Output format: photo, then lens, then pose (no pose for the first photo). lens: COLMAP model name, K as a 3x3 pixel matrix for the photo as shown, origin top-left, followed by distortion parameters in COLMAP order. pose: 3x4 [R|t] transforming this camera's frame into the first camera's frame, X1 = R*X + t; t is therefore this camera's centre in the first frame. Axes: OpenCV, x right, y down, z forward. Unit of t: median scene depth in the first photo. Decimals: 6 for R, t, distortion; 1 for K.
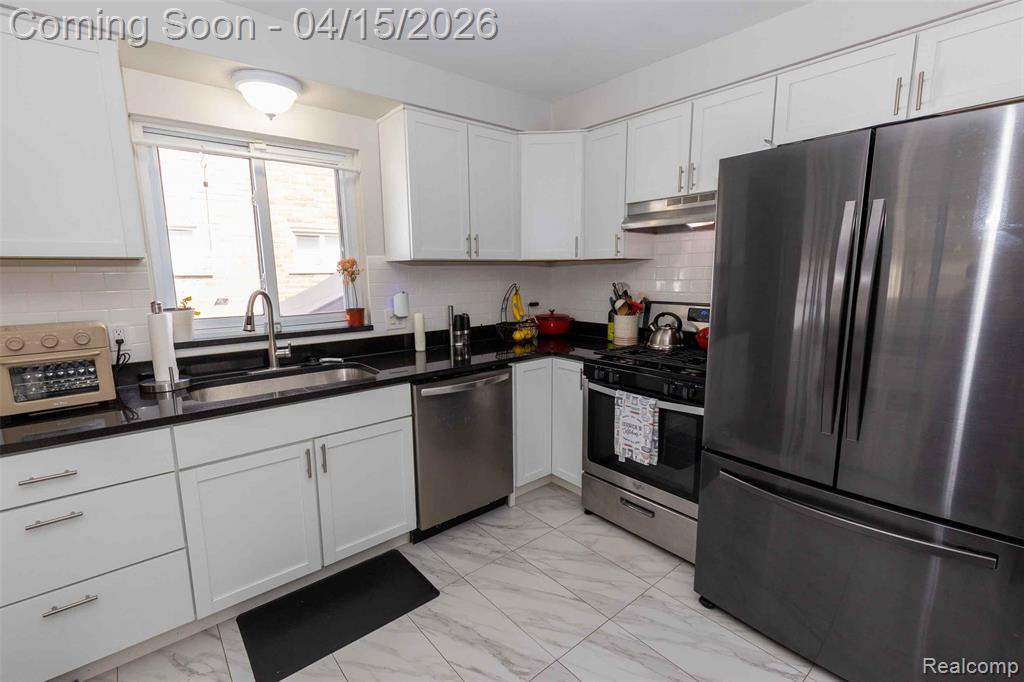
lens RADIAL K [[457.4, 0, 510.6], [0, 457.4, 343.7], [0, 0, 1]] dist [0.008570, -0.001042]
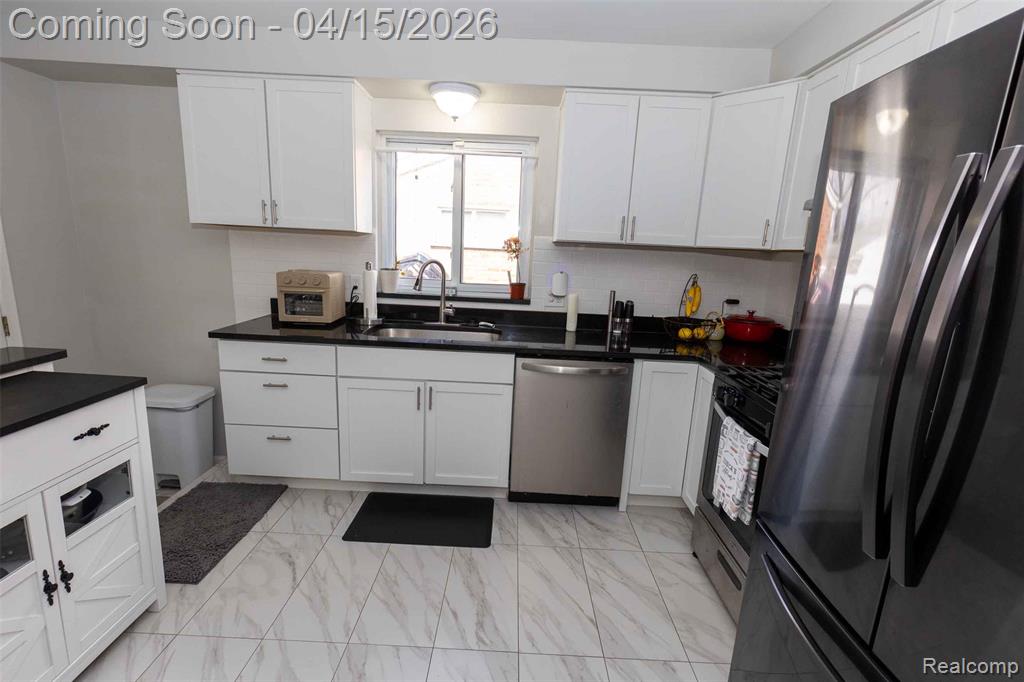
lens RADIAL K [[457.4, 0, 509.2], [0, 457.4, 342.2], [0, 0, 1]] dist [0.008570, -0.001042]
pose [[0.755576, 0.178654, -0.630228, 0.430753], [-0.158722, 0.983352, 0.088466, -0.034813], [0.635541, 0.033189, 0.771354, 0.152879]]
